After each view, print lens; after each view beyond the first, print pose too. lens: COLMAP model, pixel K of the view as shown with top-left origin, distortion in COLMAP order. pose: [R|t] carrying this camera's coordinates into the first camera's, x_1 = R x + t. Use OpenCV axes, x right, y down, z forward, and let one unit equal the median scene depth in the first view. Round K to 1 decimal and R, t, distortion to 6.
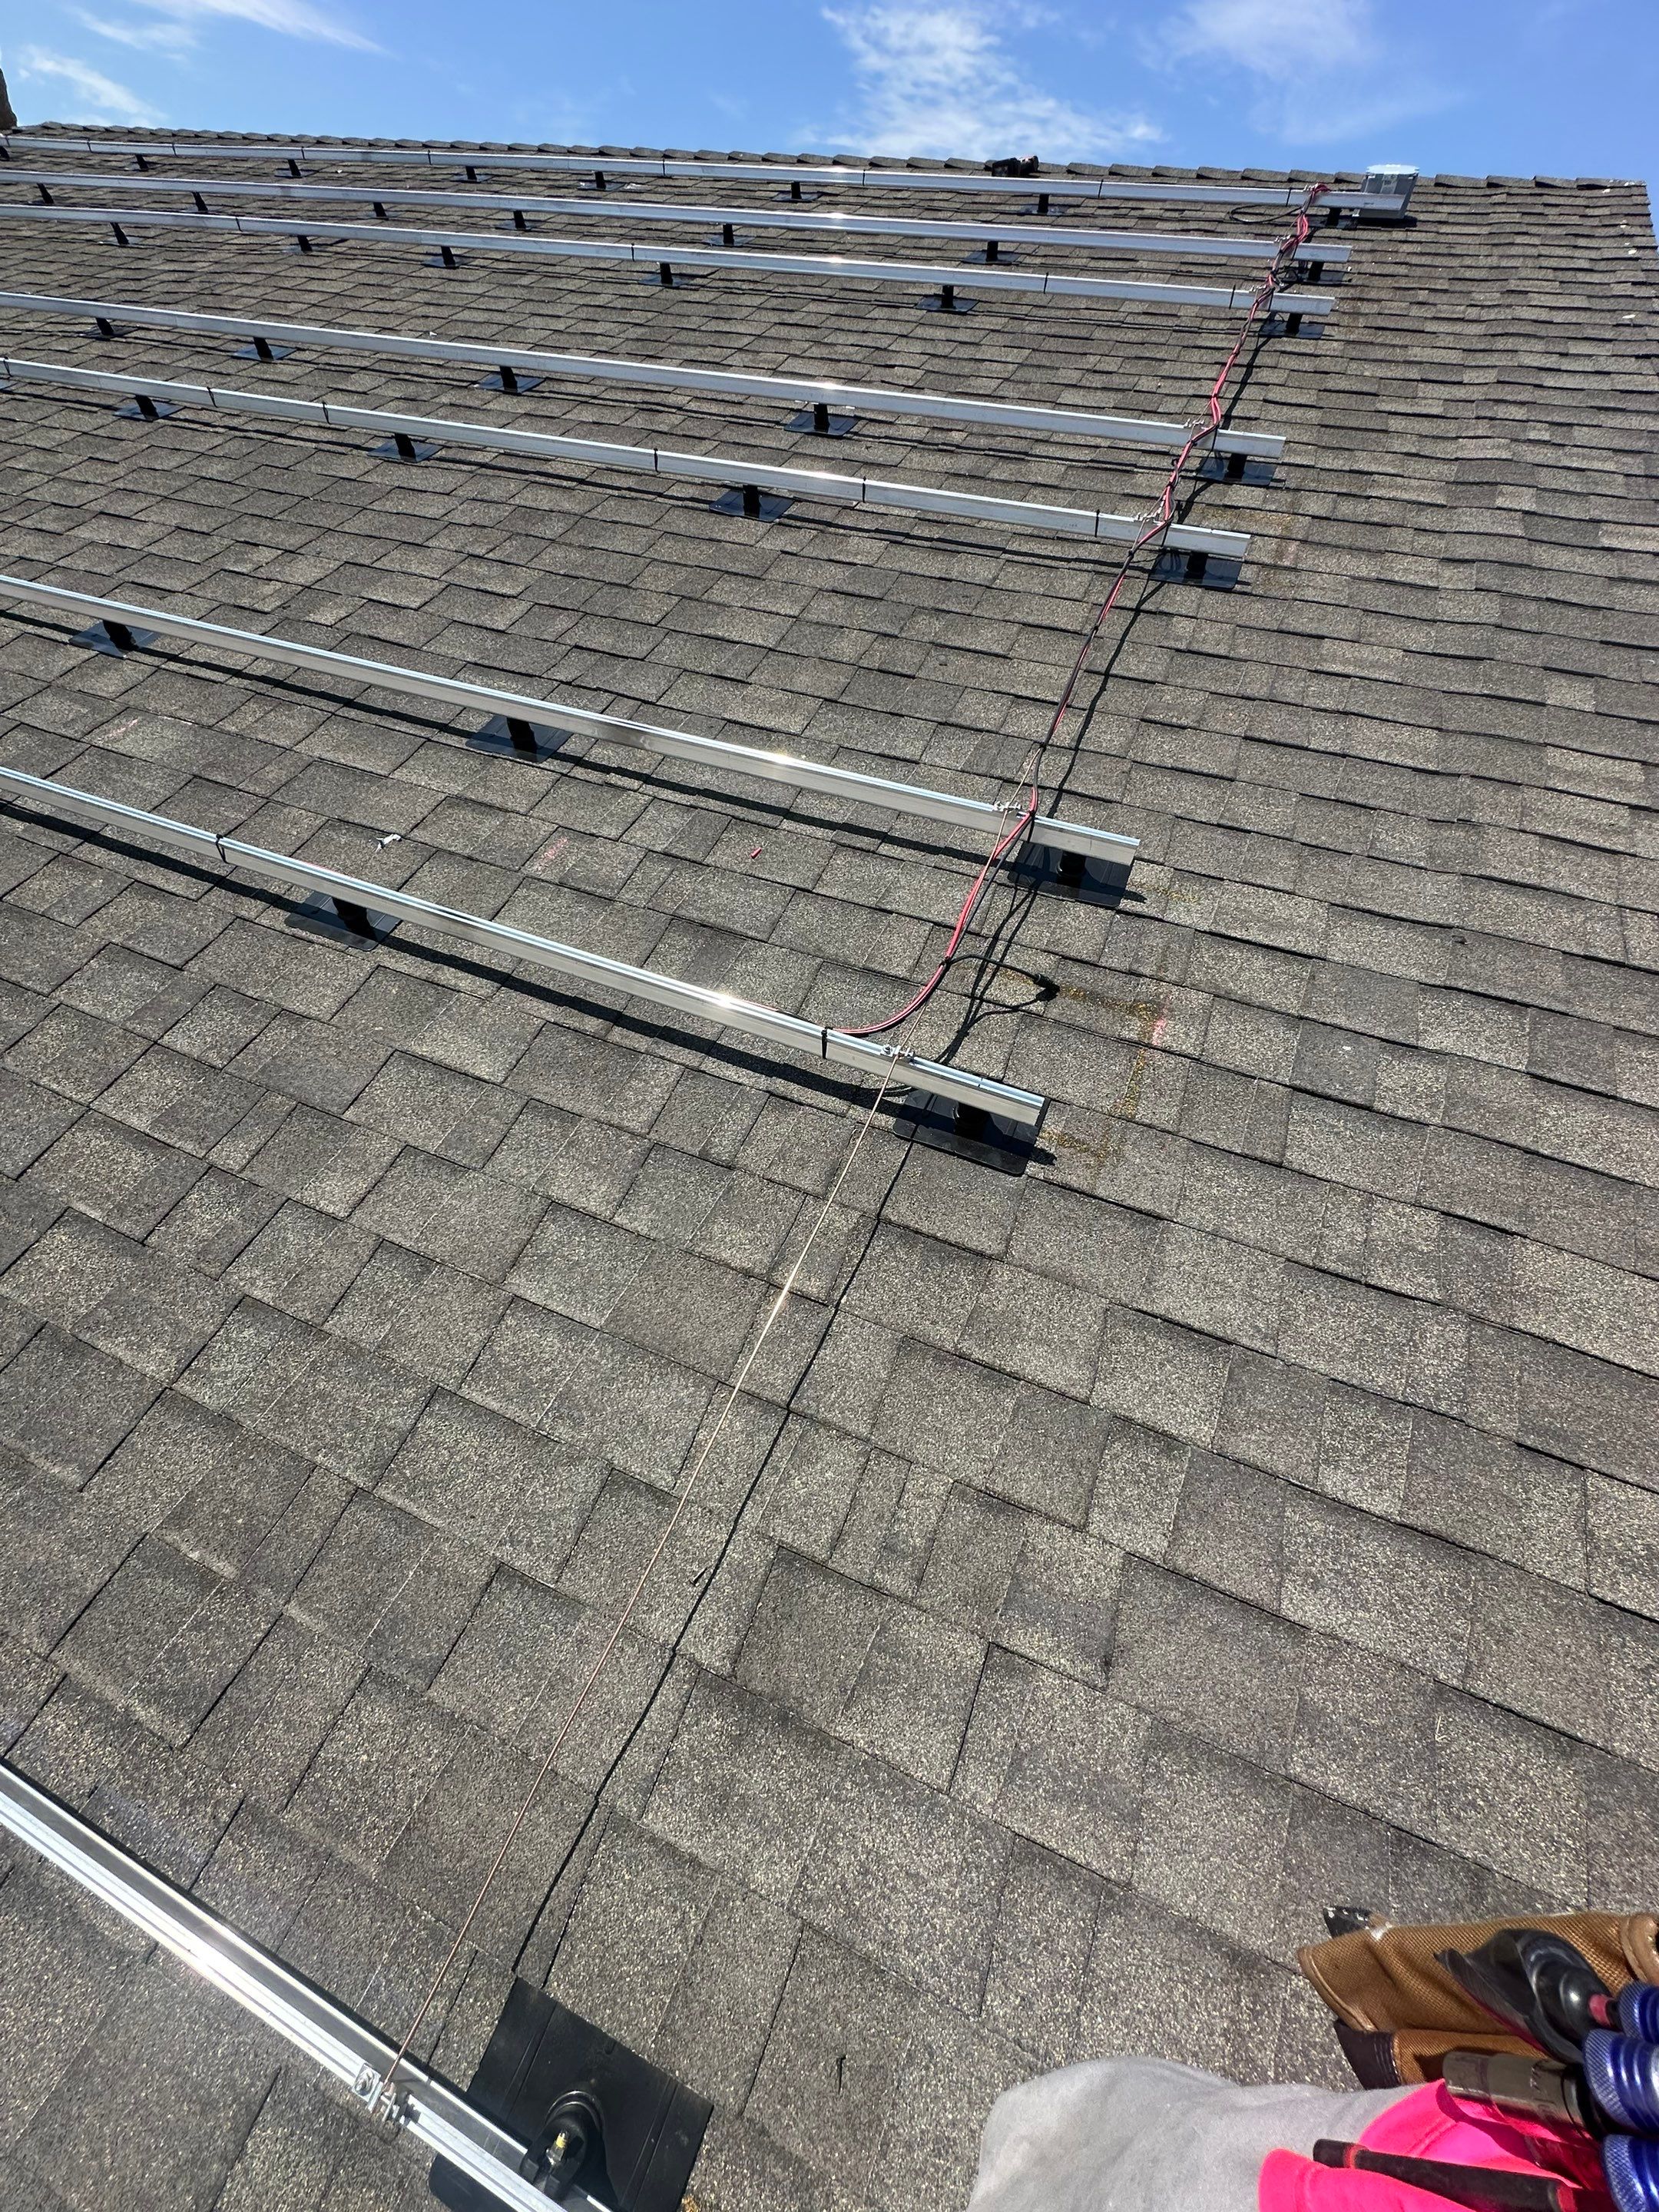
lens RADIAL K [[883.1, 0, 831.3], [0, 883.1, 1104.9], [0, 0, 1]] dist [-0.004503, 0.001250]
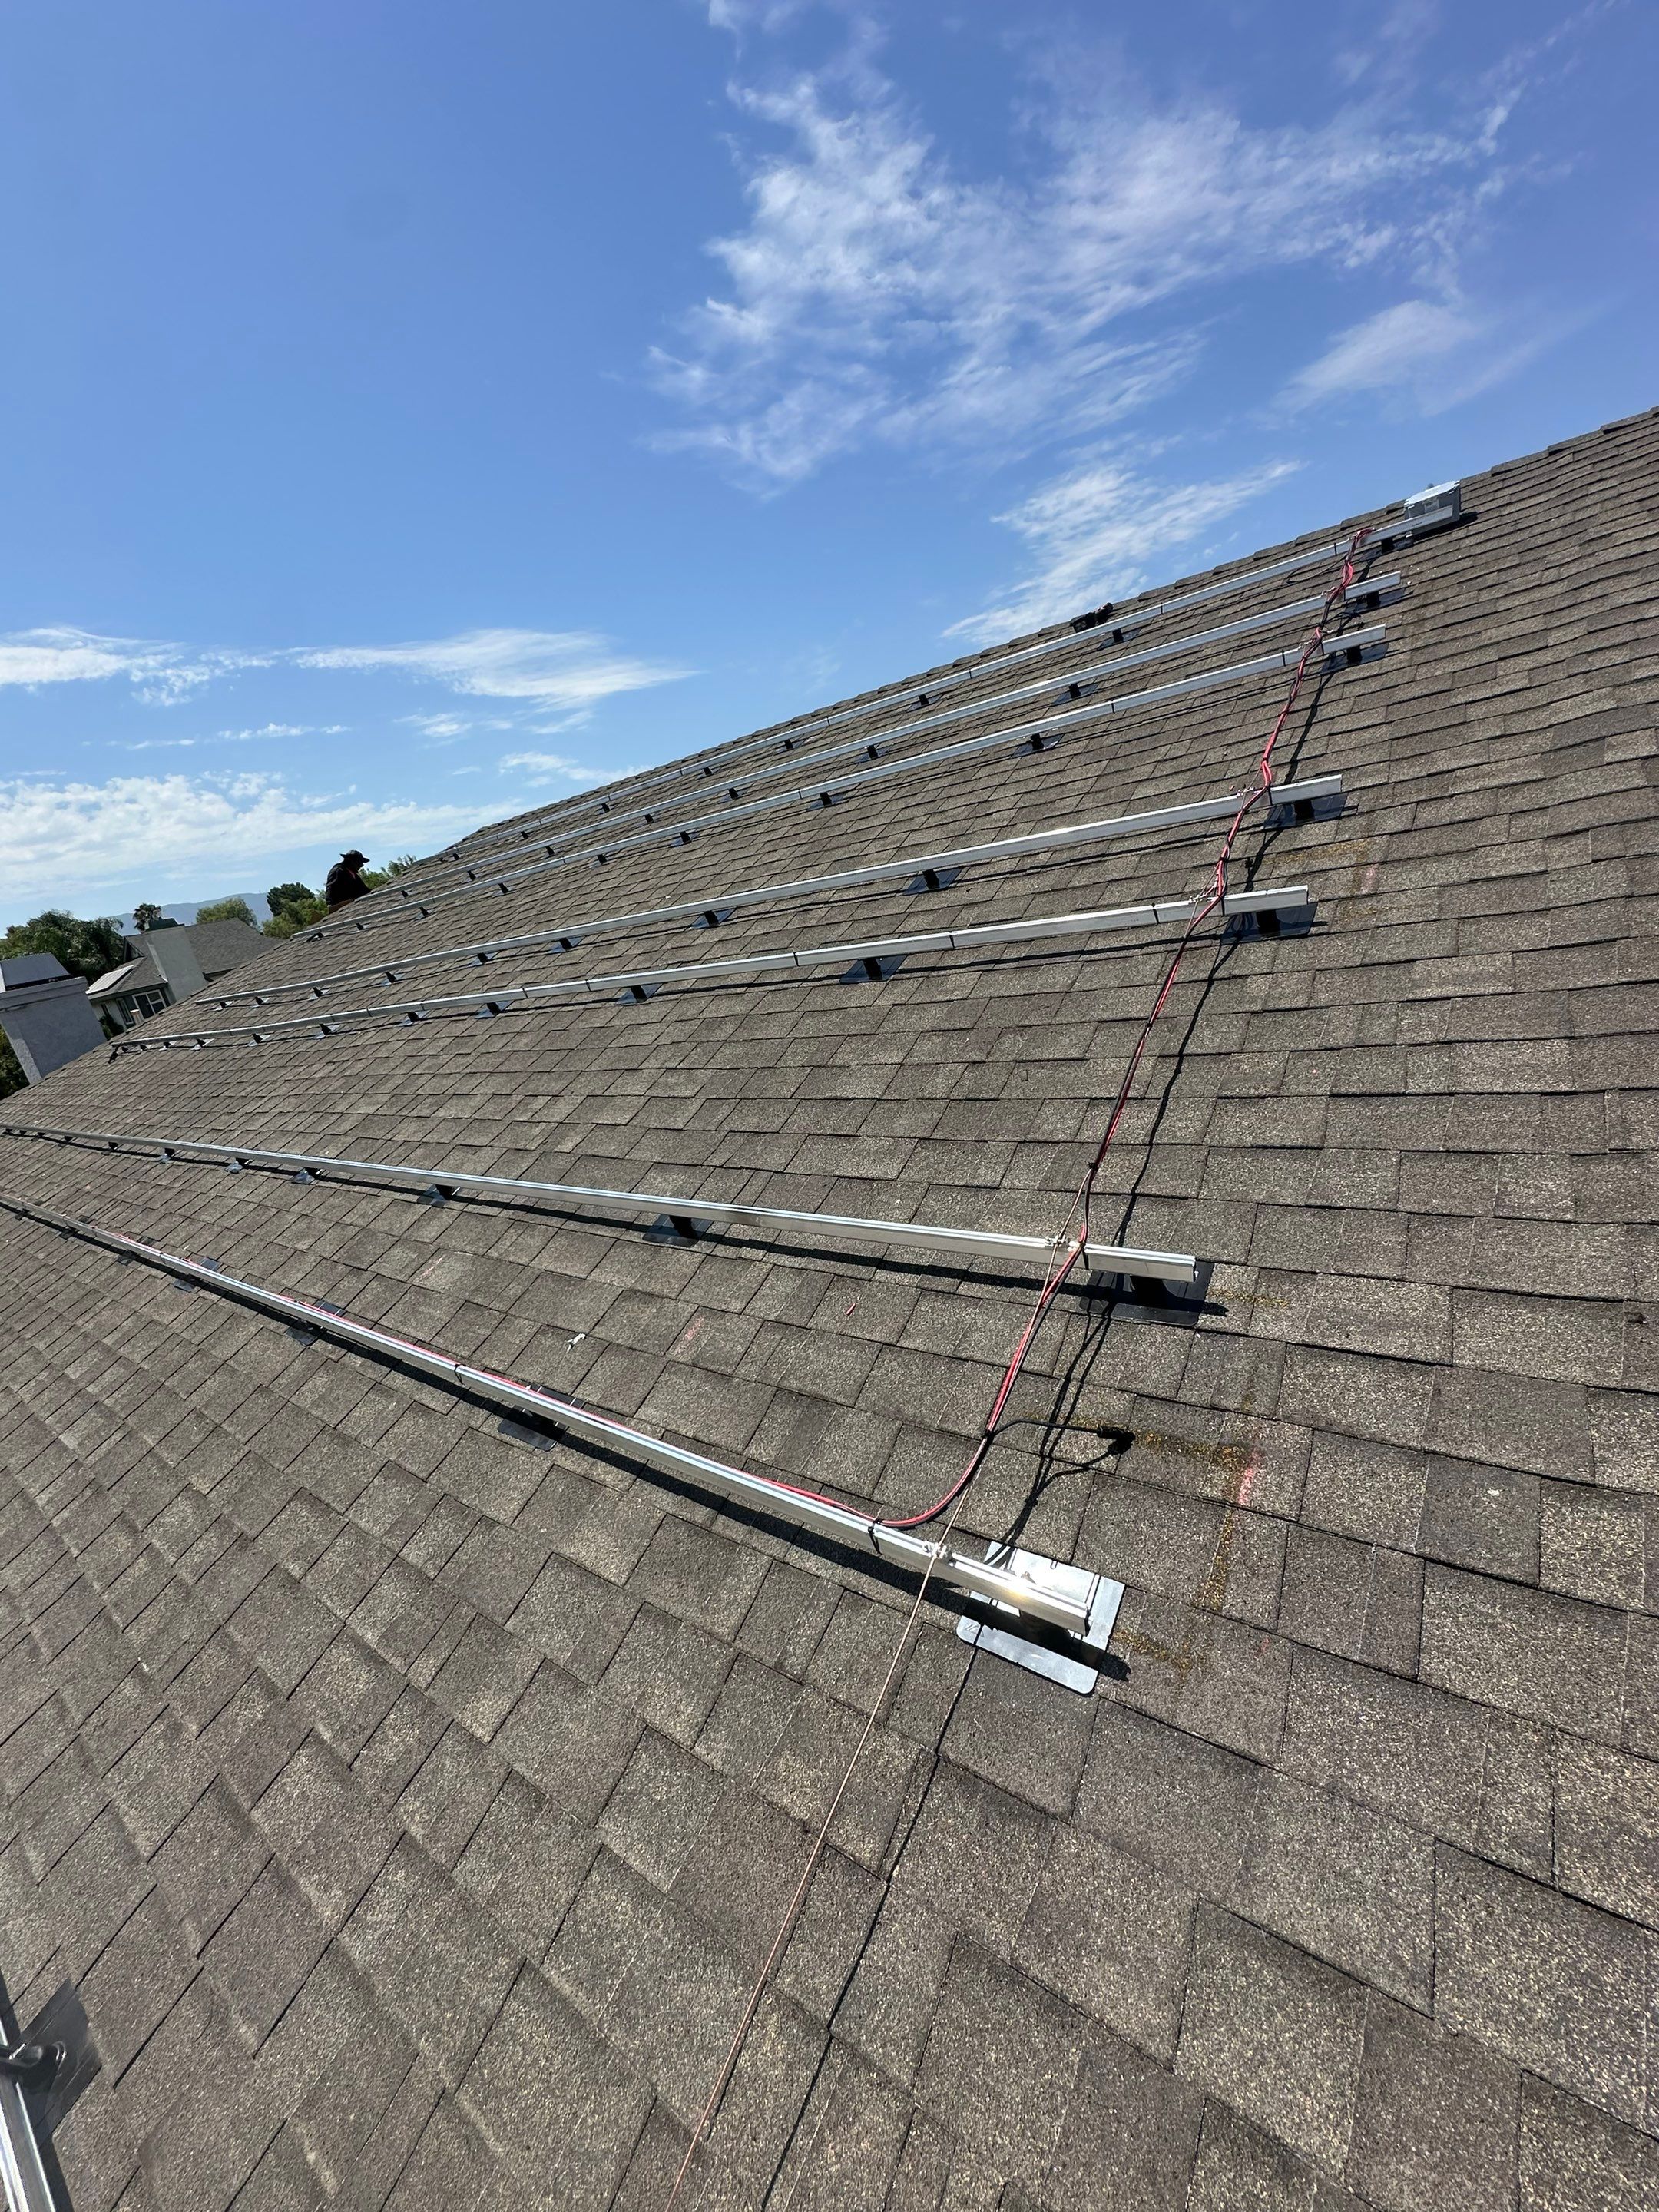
lens RADIAL K [[881.5, 0, 831.4], [0, 881.5, 1106.5], [0, 0, 1]] dist [-0.004544, 0.001156]
pose [[0.918396, -0.226224, -0.324609, 0.323802], [0.107537, 0.932254, -0.345453, -0.158743], [0.380768, 0.282355, 0.880506, -0.034377]]
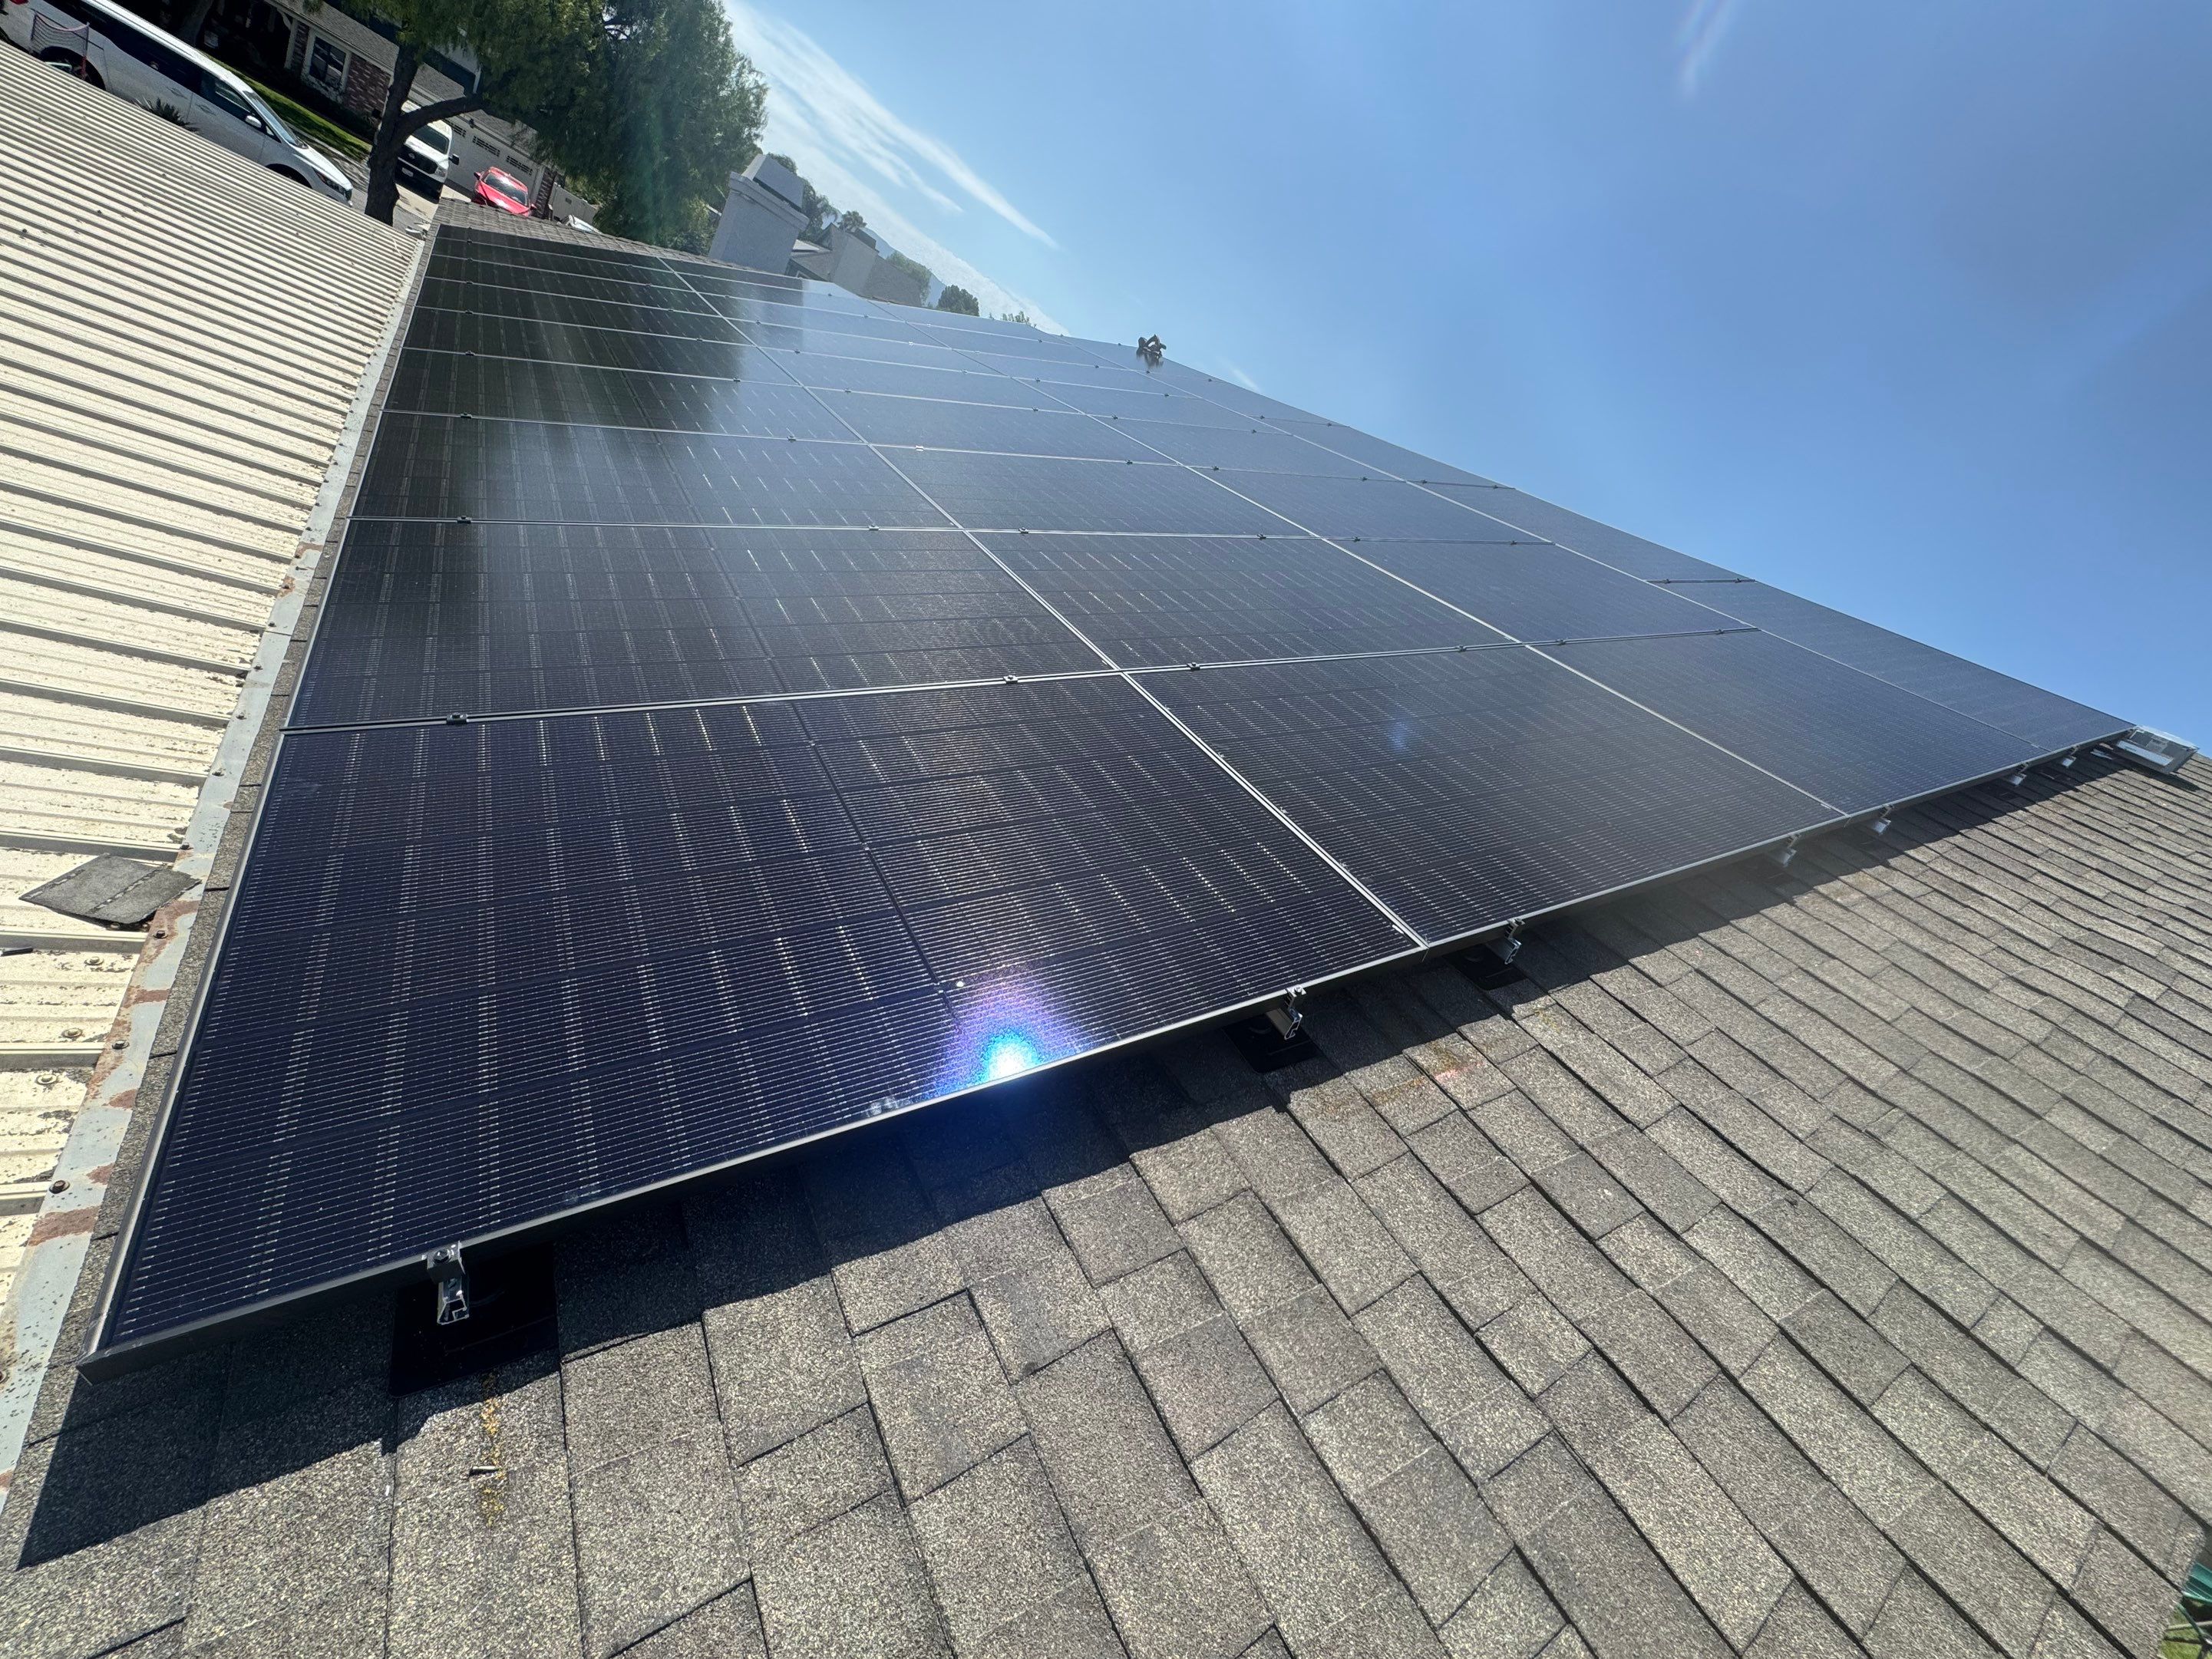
lens RADIAL K [[881.4, 0, 1101.6], [0, 881.4, 833.2], [0, 0, 1]] dist [-0.004544, 0.001156]
pose [[0.772048, 0.493984, -0.399902, 0.294592], [-0.616218, 0.735859, -0.280688, 0.240552], [0.155616, 0.463132, 0.872521, -0.143769]]
